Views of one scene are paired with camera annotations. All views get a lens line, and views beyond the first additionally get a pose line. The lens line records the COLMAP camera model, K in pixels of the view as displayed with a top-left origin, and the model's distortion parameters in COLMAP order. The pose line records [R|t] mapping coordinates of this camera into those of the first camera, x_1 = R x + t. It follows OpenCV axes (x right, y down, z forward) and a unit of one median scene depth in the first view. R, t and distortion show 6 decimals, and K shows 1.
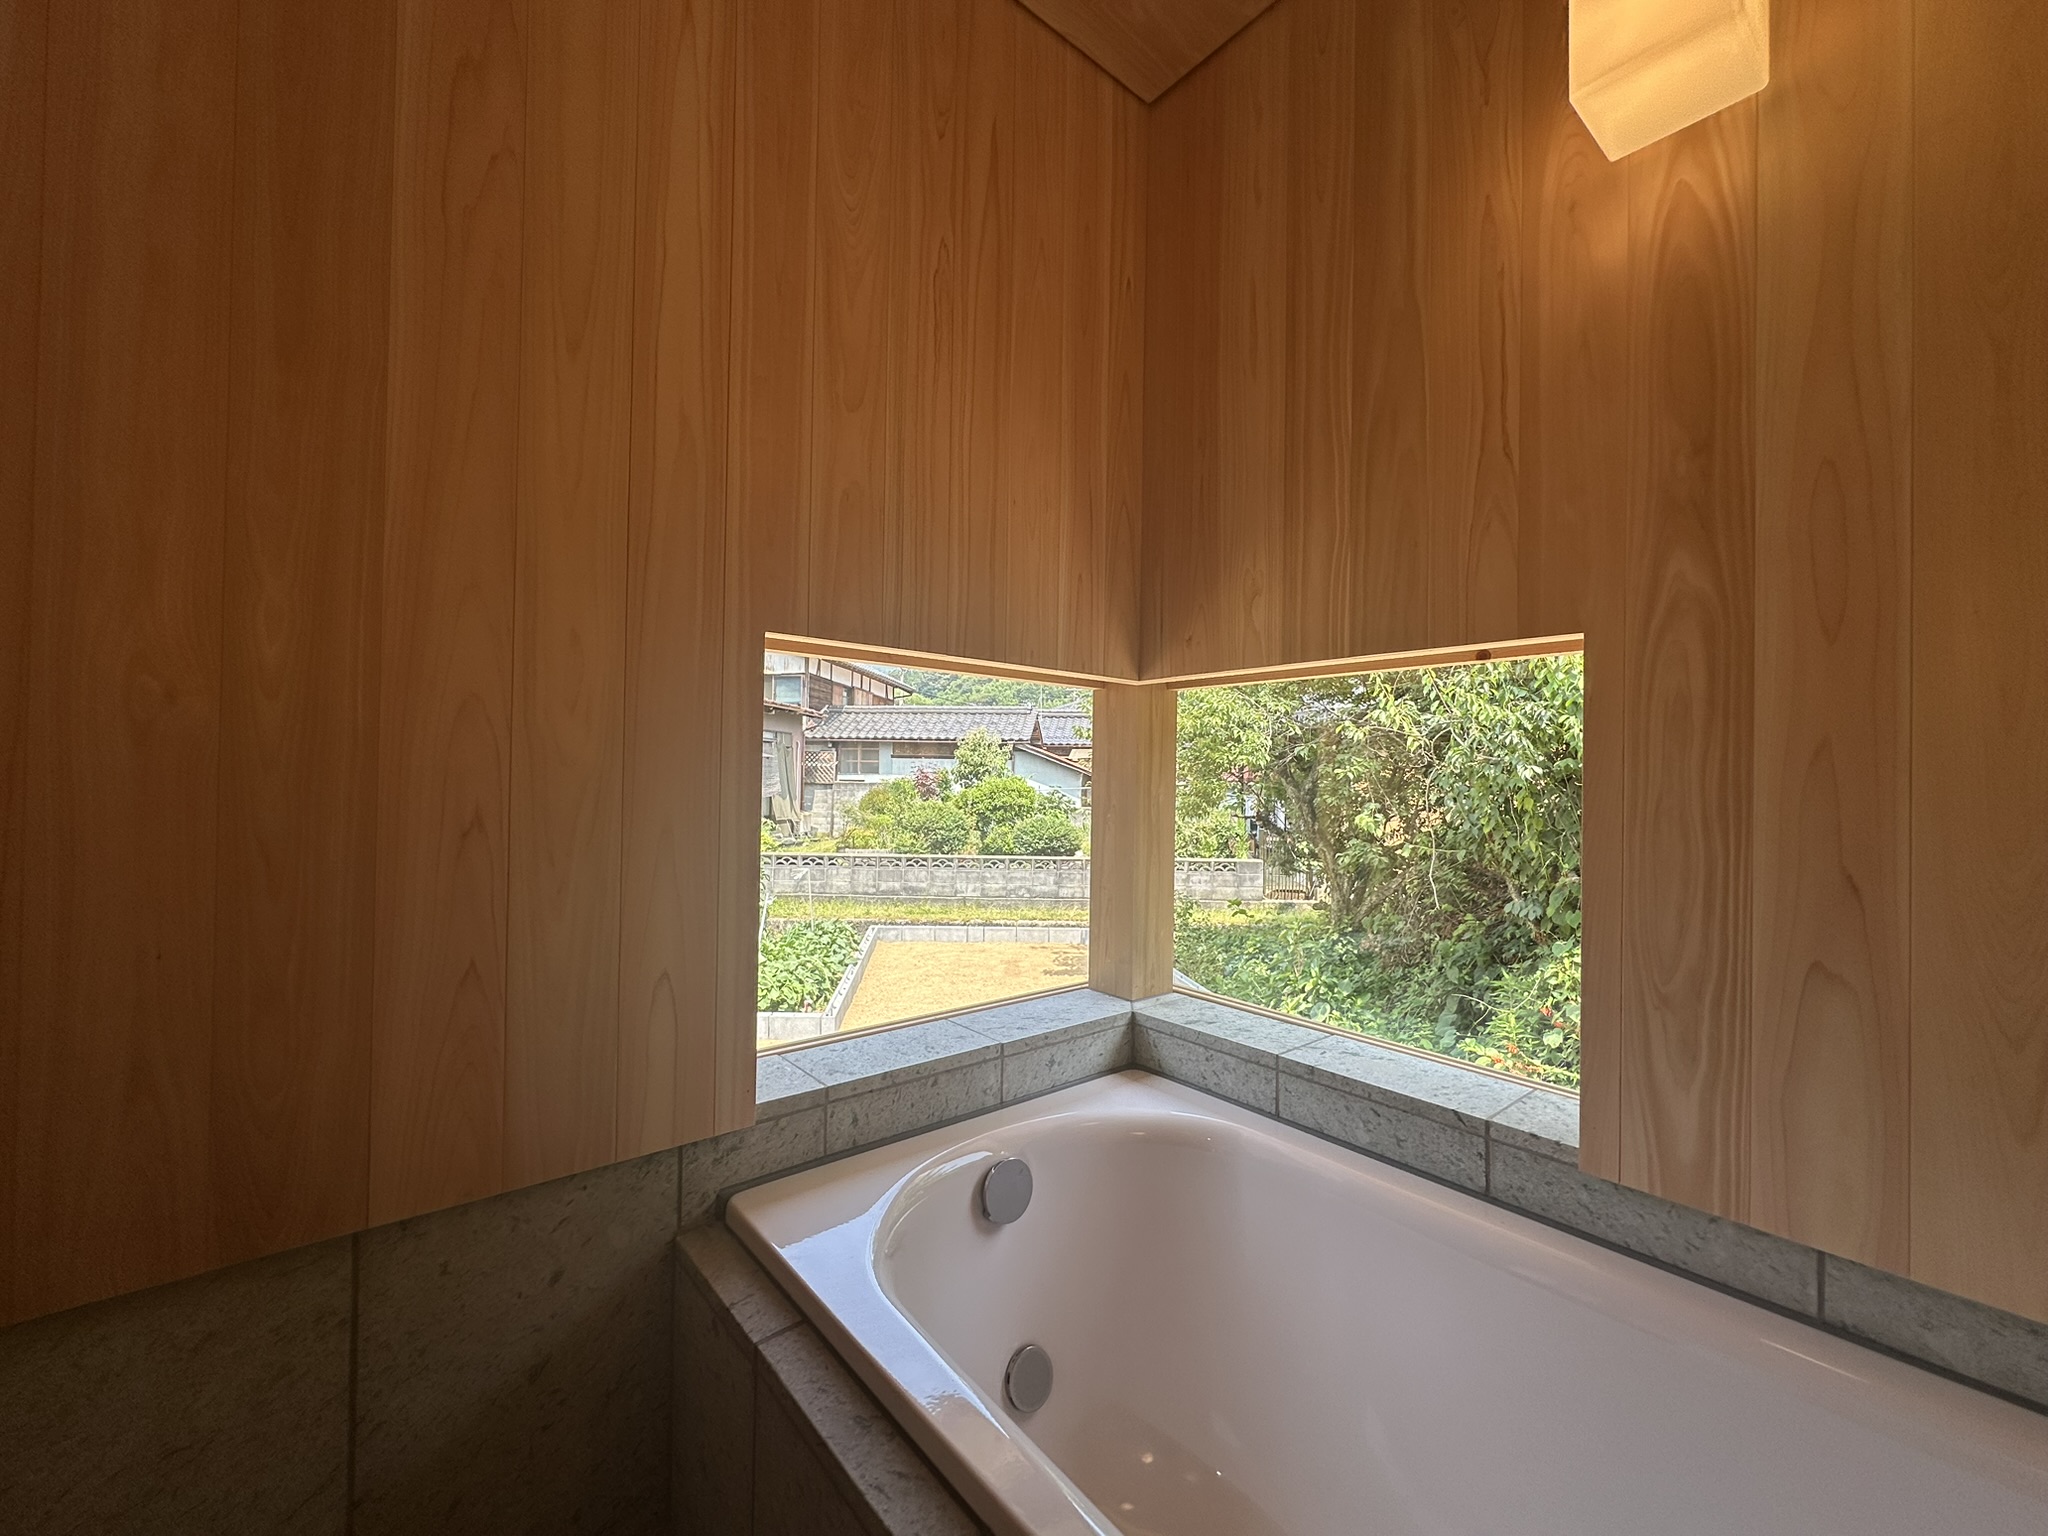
lens RADIAL K [[828.3, 0, 1023.4], [0, 828.3, 764.9], [0, 0, 1]] dist [-0.001937, 0.000048]
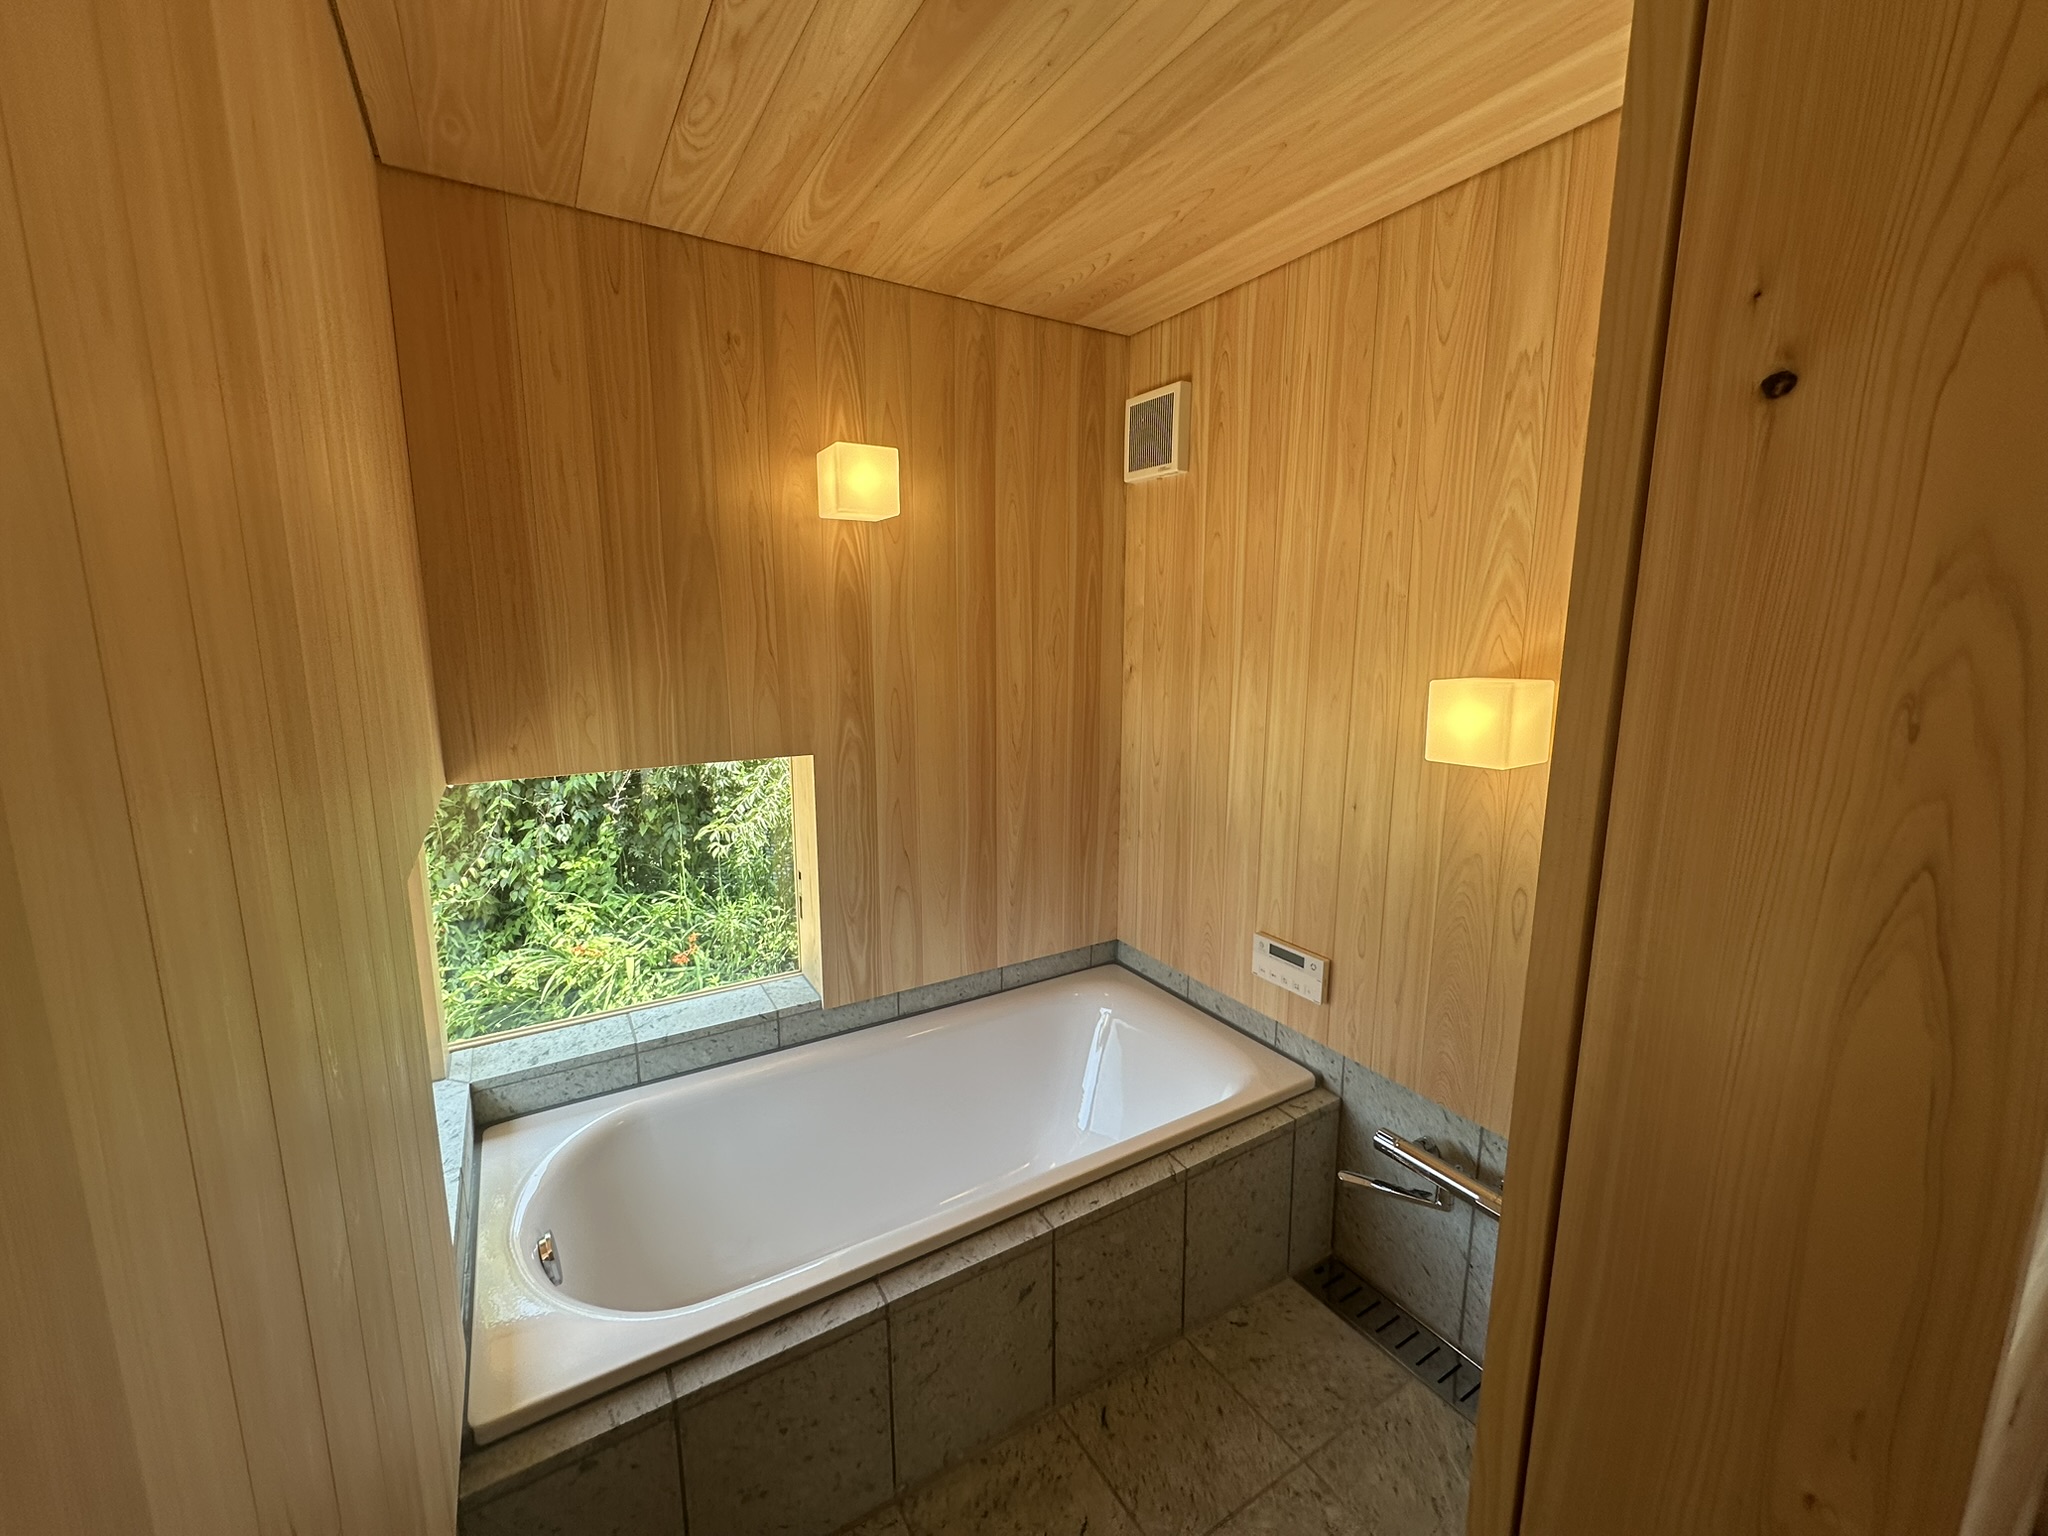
lens RADIAL K [[828.3, 0, 1019.7], [0, 828.3, 770.7], [0, 0, 1]] dist [-0.001937, 0.000048]
pose [[0.139703, -0.176131, 0.974403, -1.055232], [-0.006996, 0.983853, 0.178843, -0.426580], [-0.990169, -0.031802, 0.136215, 0.217974]]
